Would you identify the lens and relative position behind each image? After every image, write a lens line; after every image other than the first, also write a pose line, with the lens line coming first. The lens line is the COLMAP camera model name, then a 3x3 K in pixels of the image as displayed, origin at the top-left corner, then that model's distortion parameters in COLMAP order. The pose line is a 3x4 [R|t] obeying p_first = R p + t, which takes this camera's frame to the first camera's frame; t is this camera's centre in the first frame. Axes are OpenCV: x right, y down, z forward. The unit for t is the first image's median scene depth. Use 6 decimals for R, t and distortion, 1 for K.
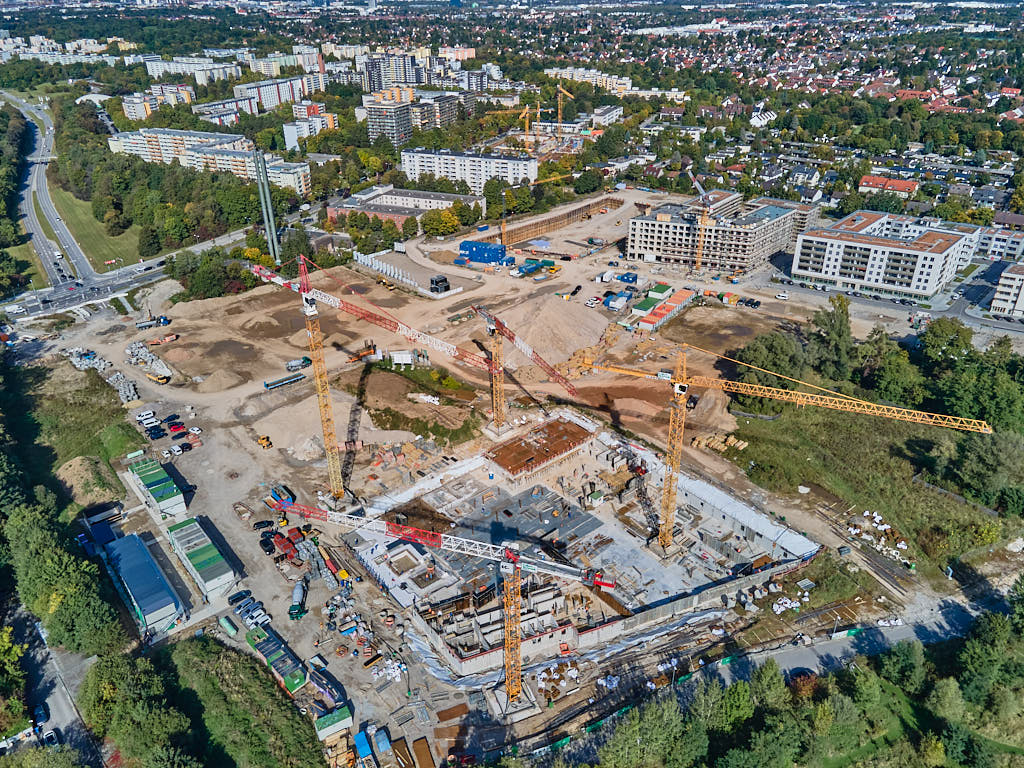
lens RADIAL K [[741.8, 0, 512.0], [0, 741.8, 384.0], [0, 0, 1]] dist [0.022943, 0.030836]
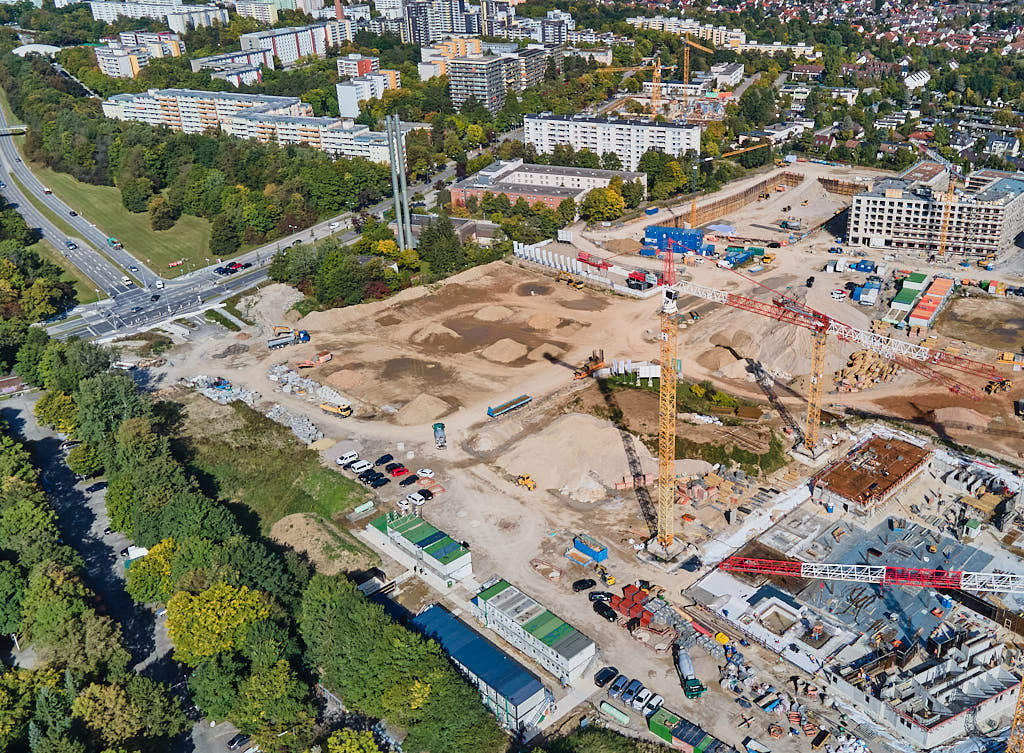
lens RADIAL K [[950.5, 0, 659.8], [0, 950.5, 356.7], [0, 0, 1]] dist [0.040414, 0.008099]
pose [[0.990635, -0.036506, 0.131563, -0.216007], [0.044309, 0.997397, -0.056879, 0.006601], [-0.129144, 0.062176, 0.989675, -0.005946]]
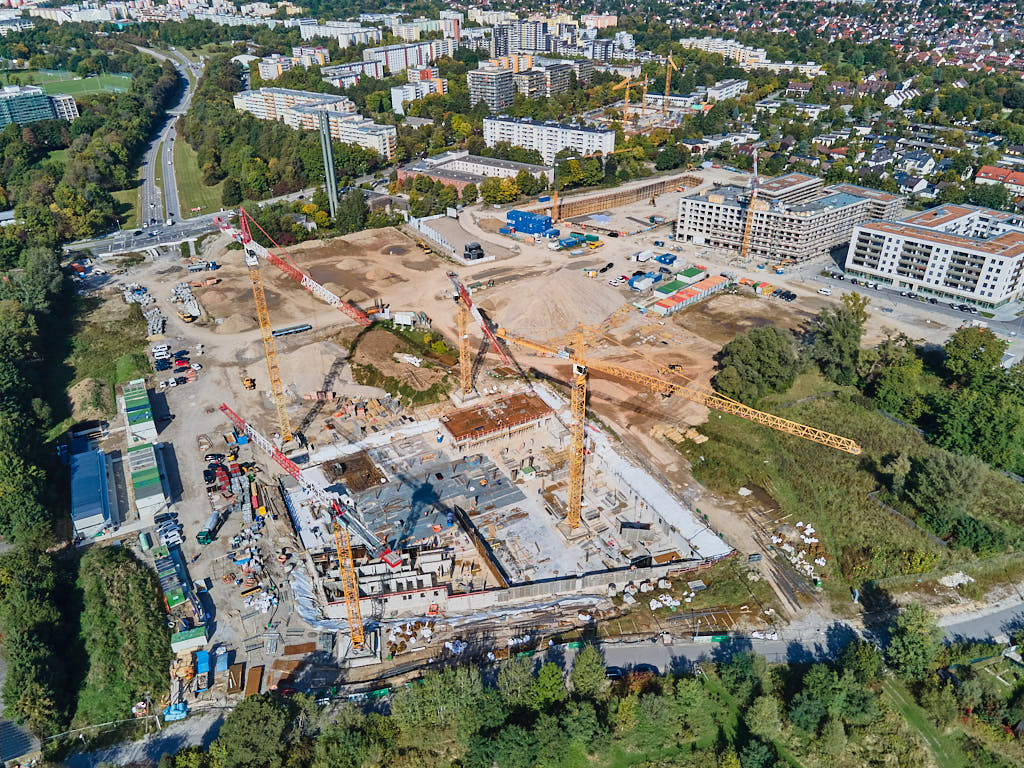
lens RADIAL K [[741.8, 0, 512.0], [0, 741.8, 384.0], [0, 0, 1]] dist [0.022943, 0.030836]
pose [[0.978363, 0.106009, -0.177672, 0.154225], [-0.099697, 0.994039, 0.044115, -0.004332], [0.181290, -0.025447, 0.983100, 0.009536]]
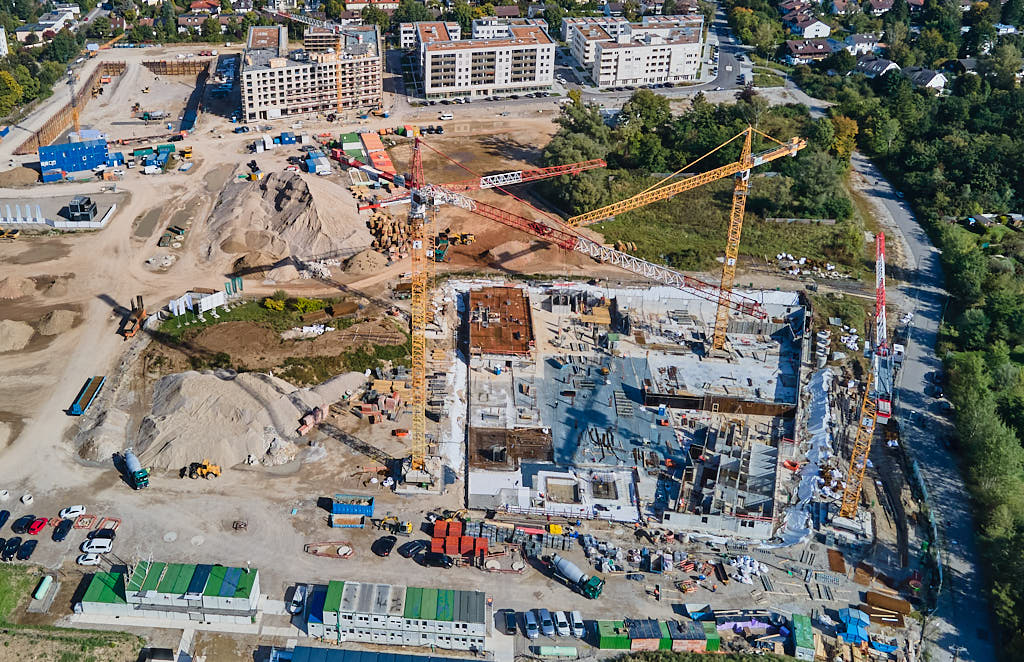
lens RADIAL K [[965.9, 0, 393.2], [0, 965.9, 180.1], [0, 0, 1]] dist [0.043412, -0.015863]
pose [[0.715892, -0.258053, 0.648774, -0.468510], [0.330001, 0.943913, 0.011305, -0.076598], [-0.615303, 0.206003, 0.760897, 0.142682]]
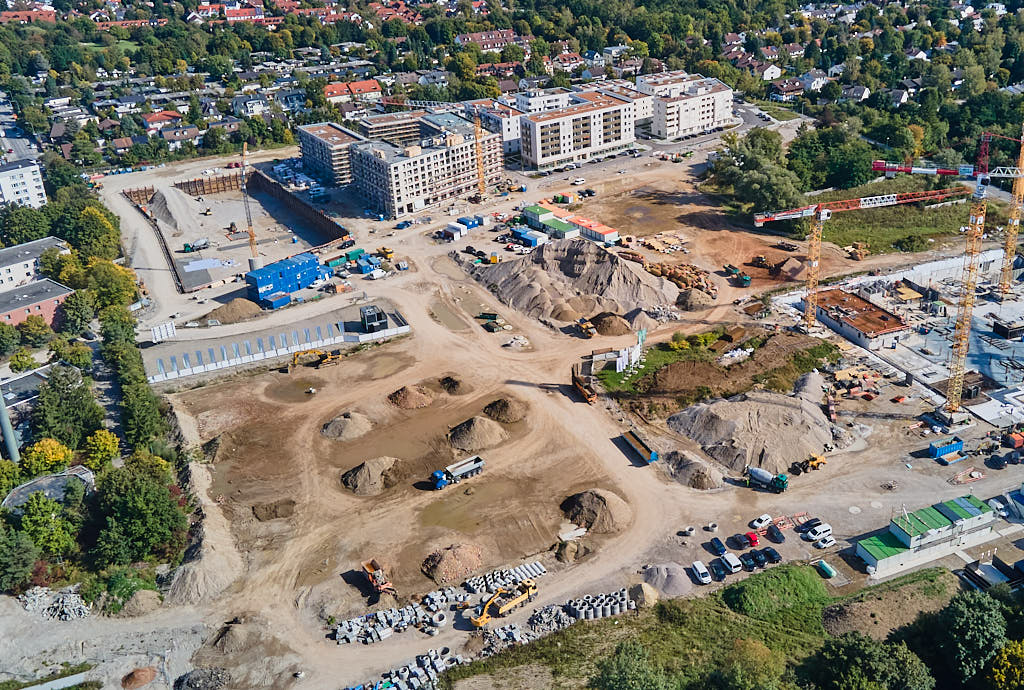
lens RADIAL K [[1000.8, 0, 624.7], [0, 1000.8, 314.0], [0, 0, 1]] dist [0.040009, -0.009198]
pose [[0.262855, -0.389126, 0.882886, -0.799743], [0.462818, 0.853767, 0.238501, -0.244916], [-0.846585, 0.345924, 0.404512, 0.477060]]
